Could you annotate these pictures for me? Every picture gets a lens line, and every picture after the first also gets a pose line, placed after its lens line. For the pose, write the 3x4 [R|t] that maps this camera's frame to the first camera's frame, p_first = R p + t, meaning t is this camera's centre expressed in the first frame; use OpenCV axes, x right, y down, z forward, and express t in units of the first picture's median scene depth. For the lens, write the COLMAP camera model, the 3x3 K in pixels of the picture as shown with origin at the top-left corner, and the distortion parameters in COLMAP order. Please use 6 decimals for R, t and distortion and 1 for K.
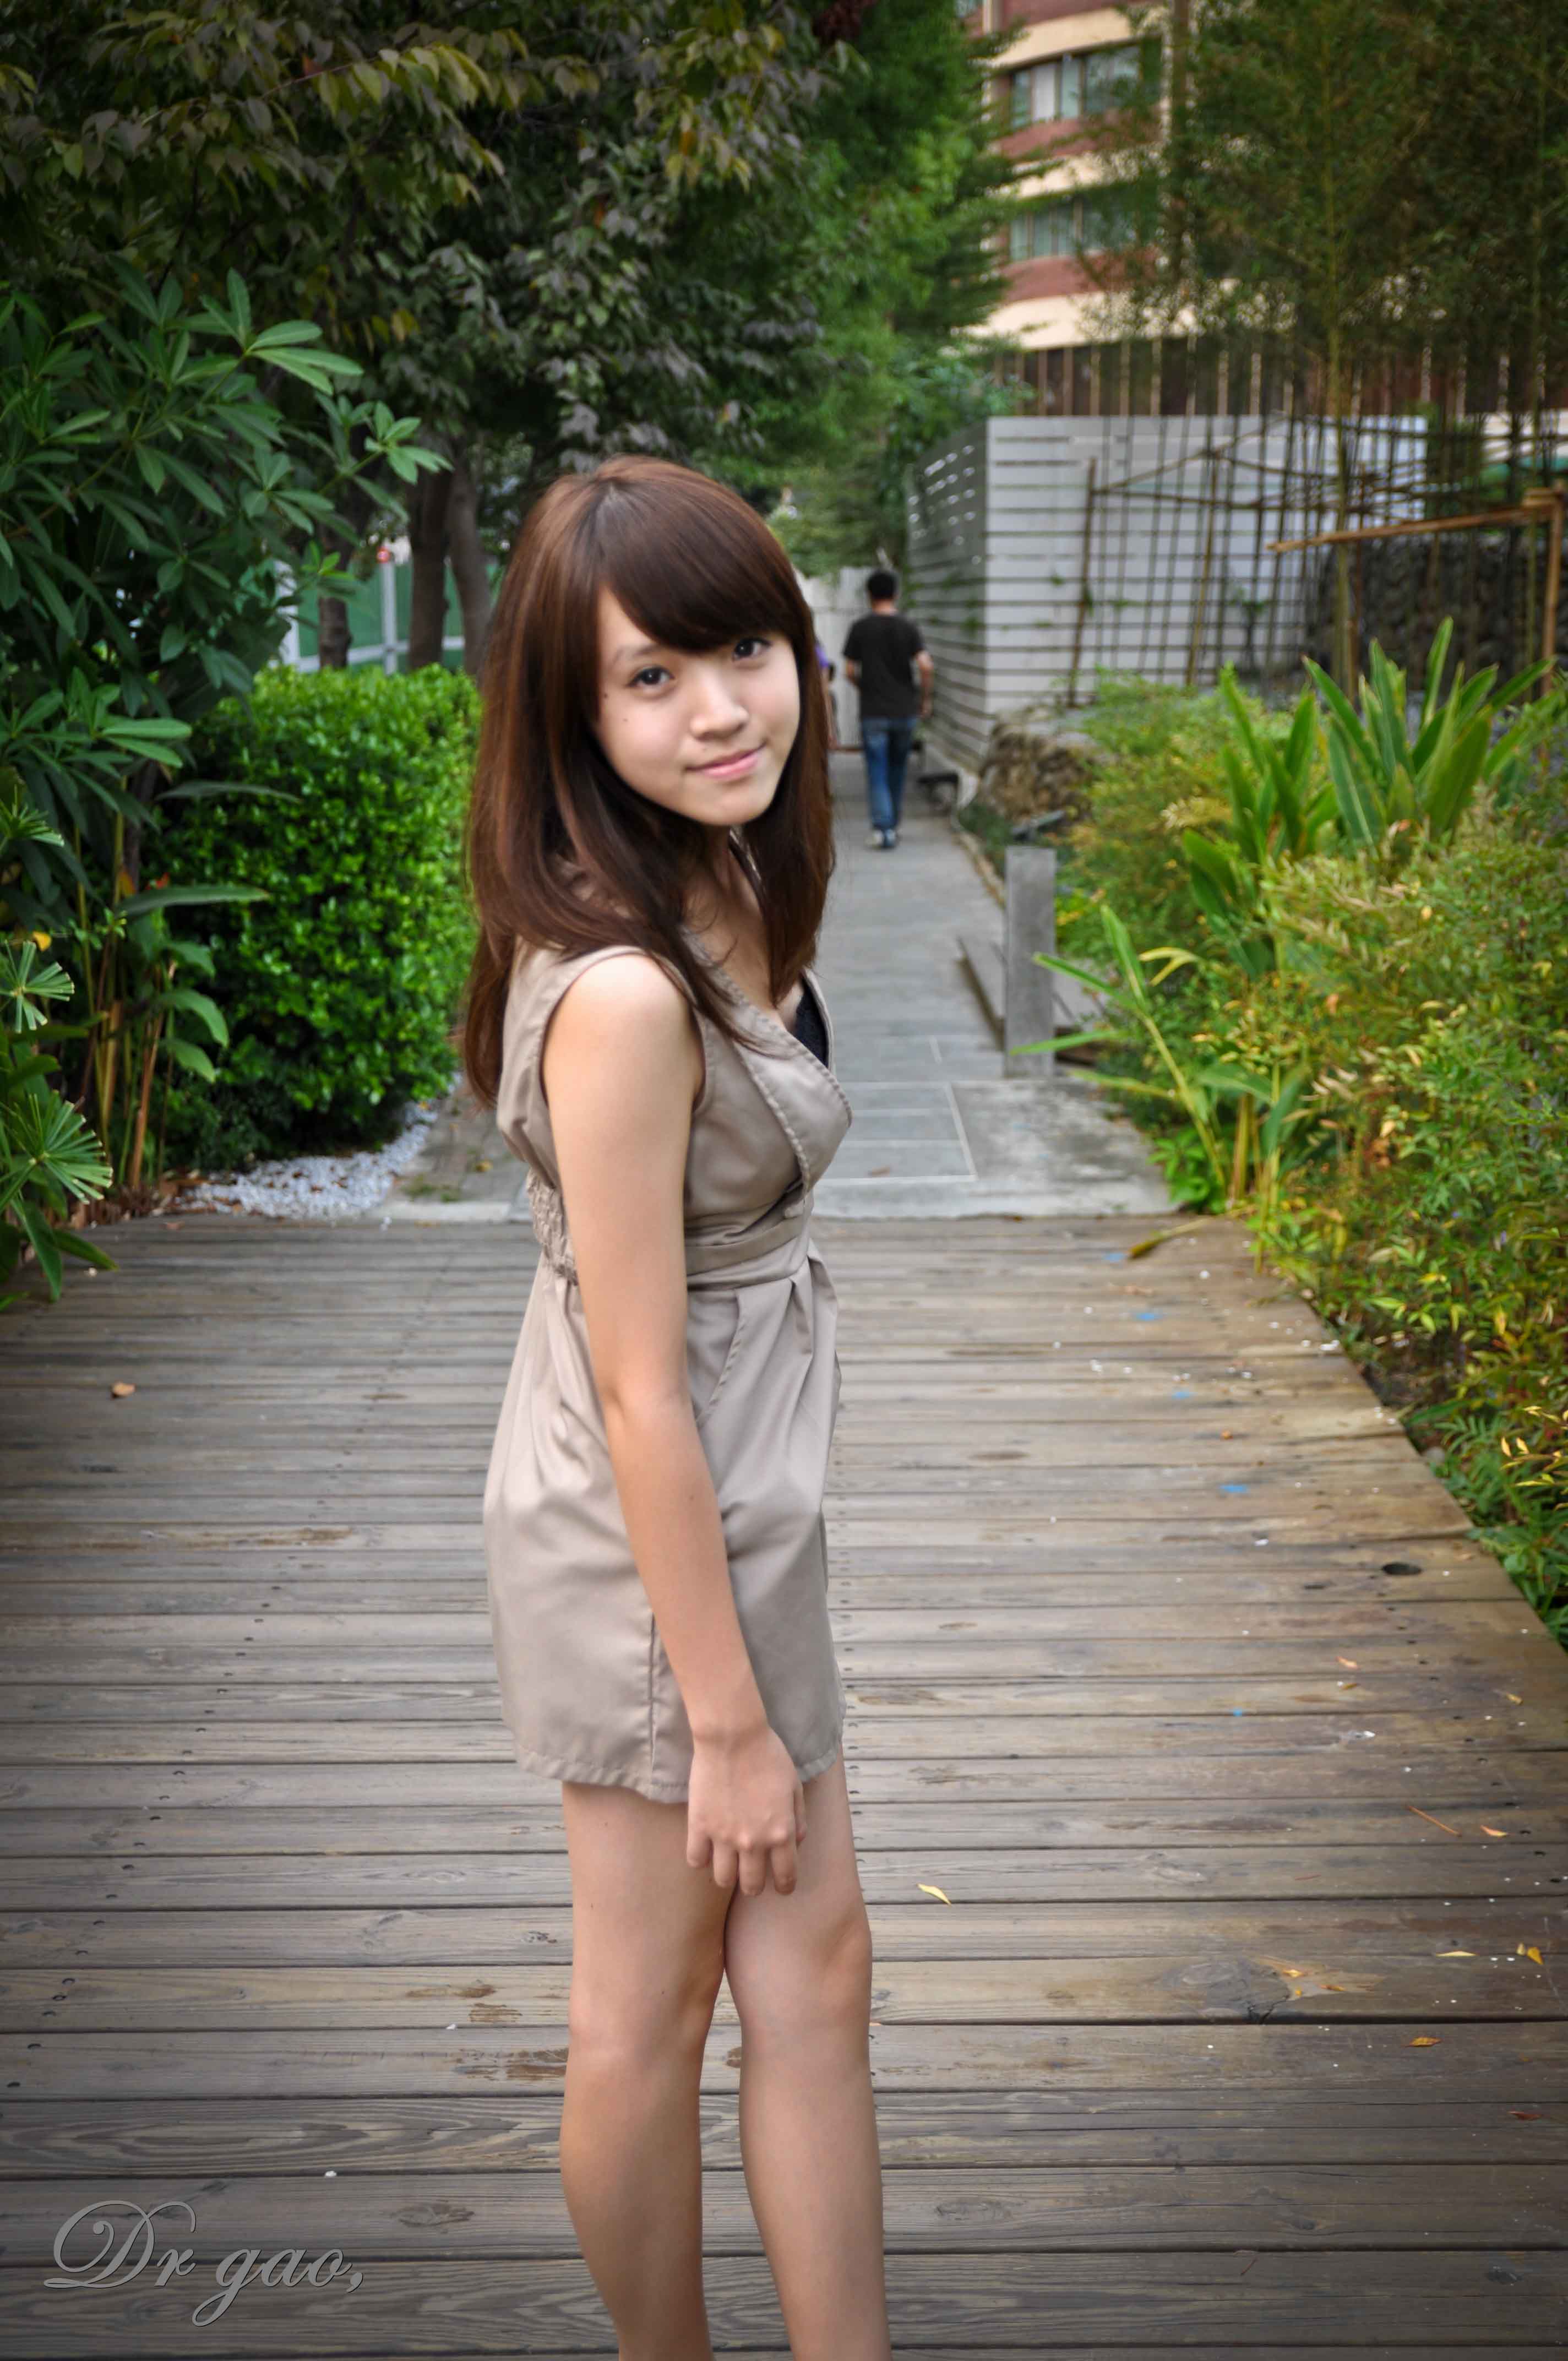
lens RADIAL K [[2977.5, 0, 791.5], [0, 2977.5, 1182.5], [0, 0, 1]] dist [0.020388, 0.000000]
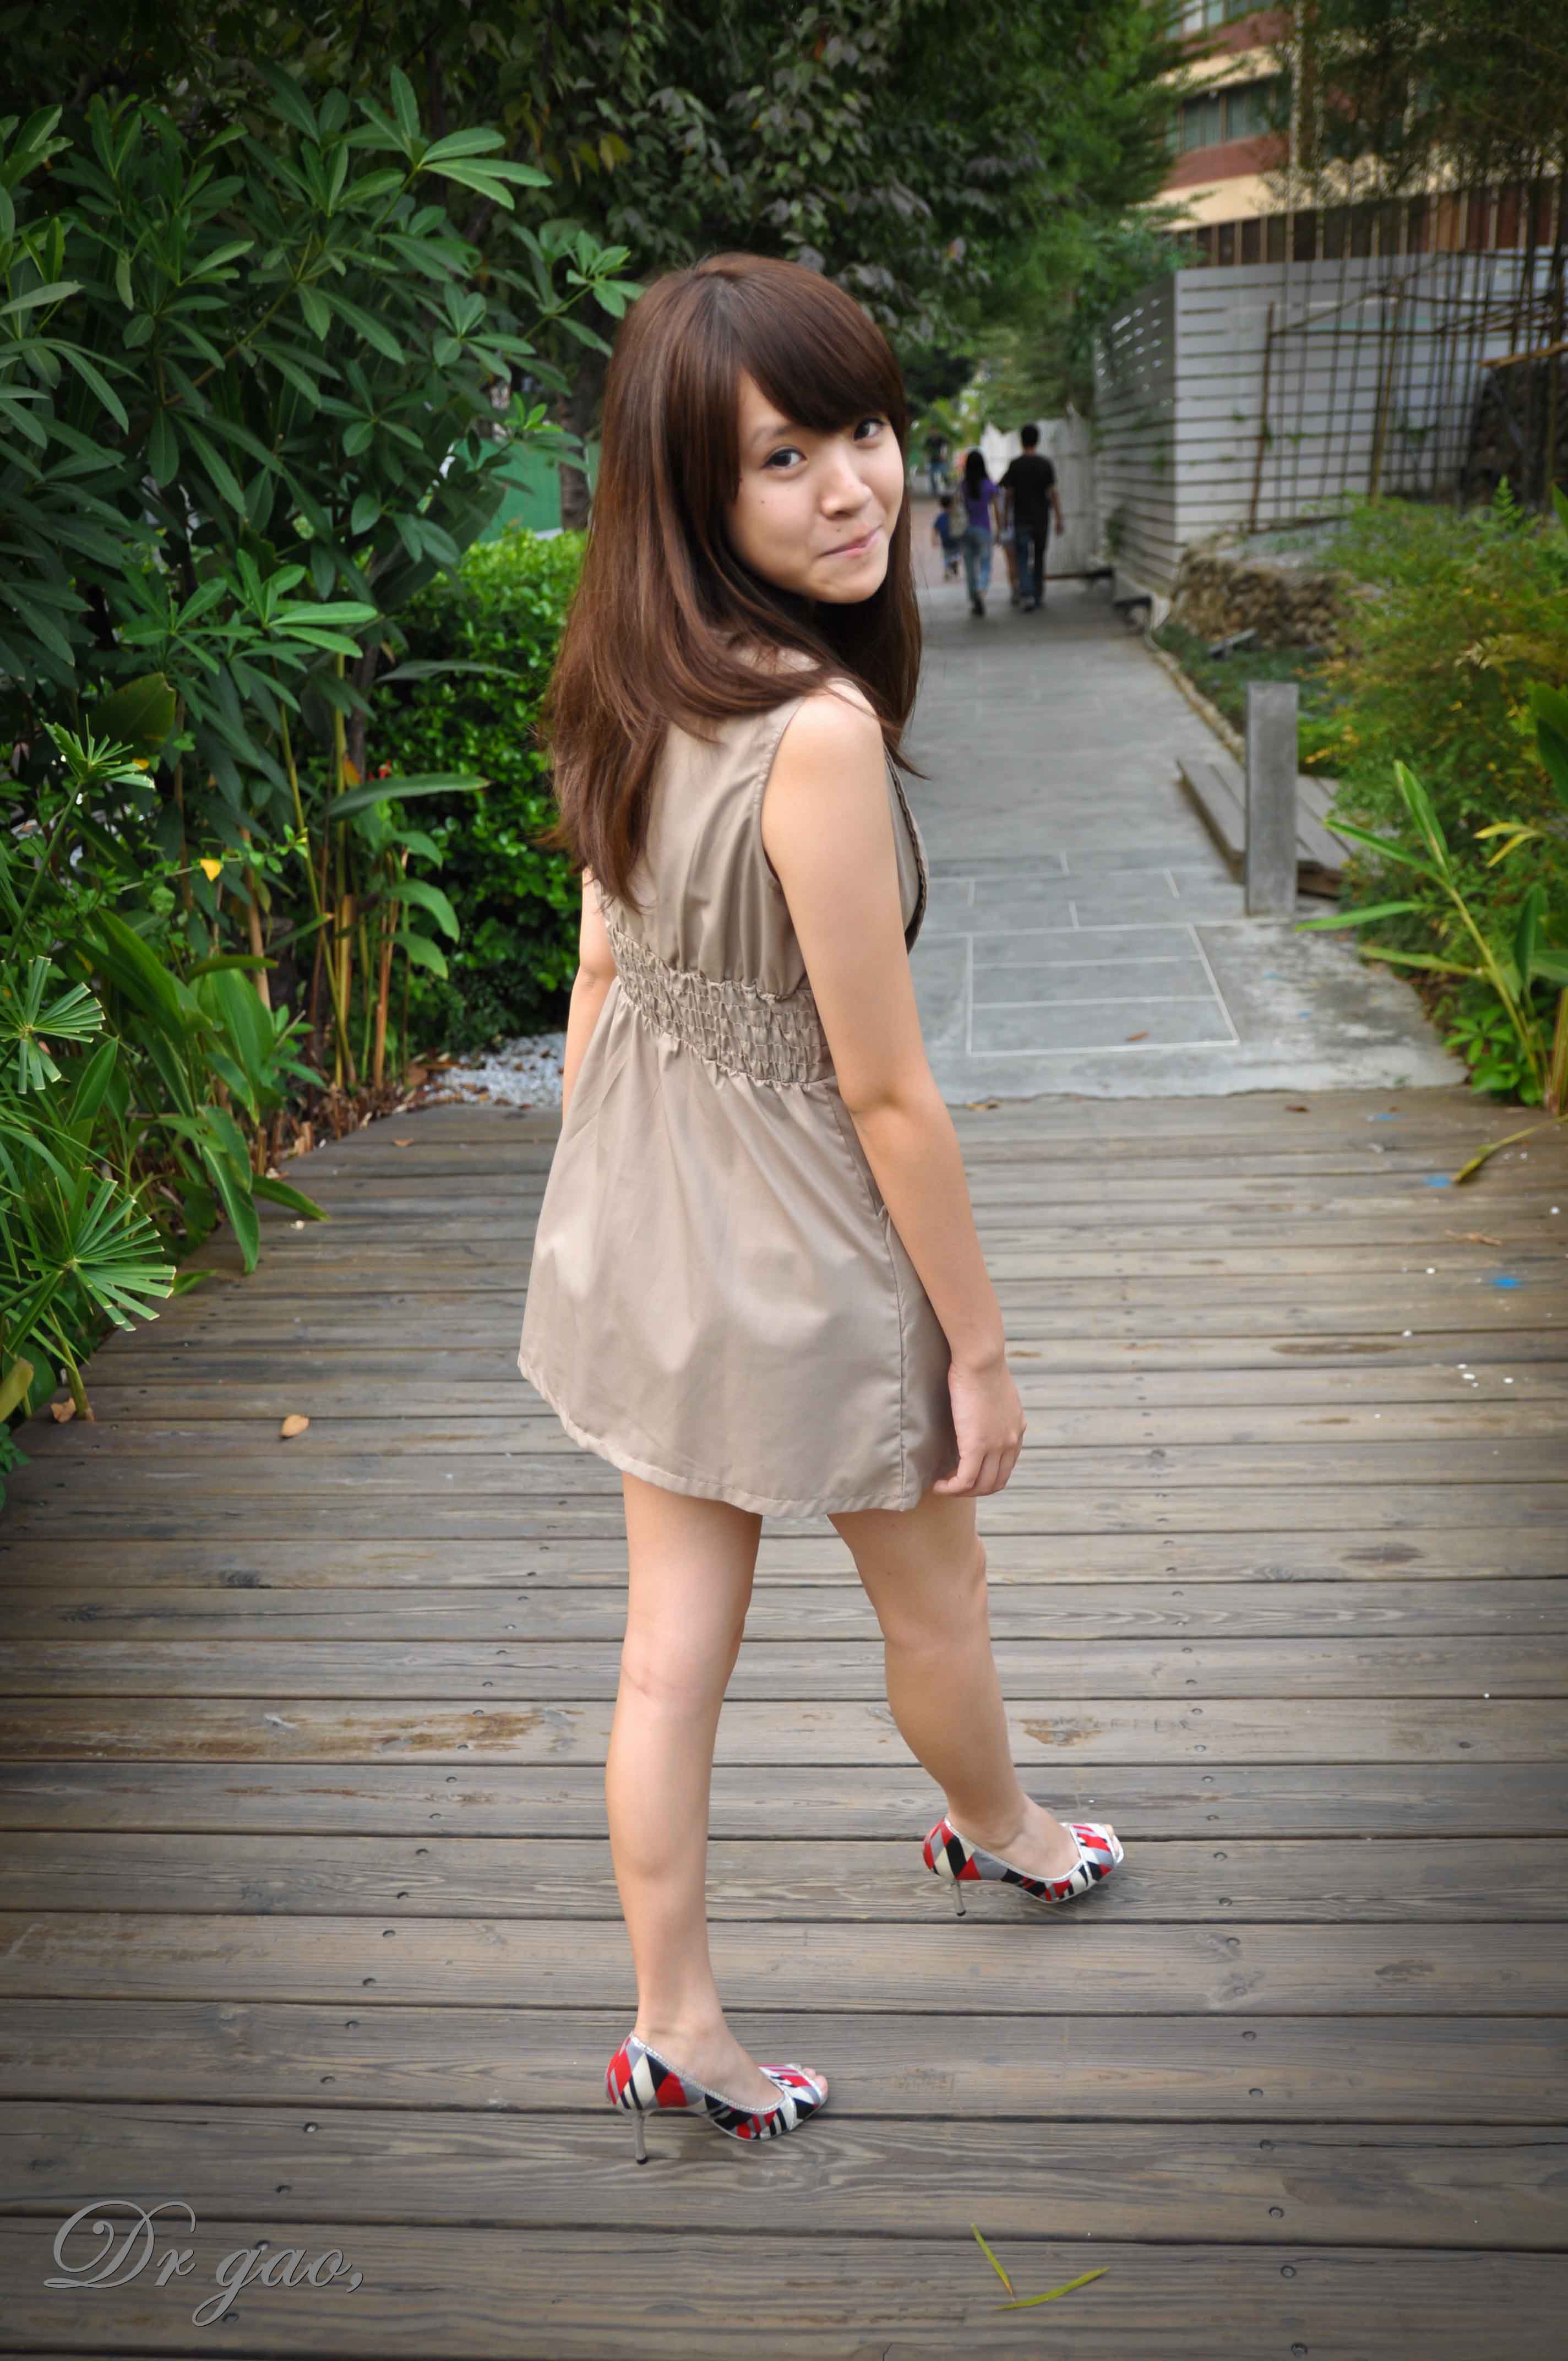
lens RADIAL K [[2137.2, 0, 767.5], [0, 2137.2, 1184.3], [0, 0, 1]] dist [-0.033622, 0.000000]
pose [[0.994438, -0.019018, -0.103597, -0.018621], [0.032590, 0.990854, 0.130941, -0.050774], [0.100159, -0.133589, 0.985962, 0.295908]]
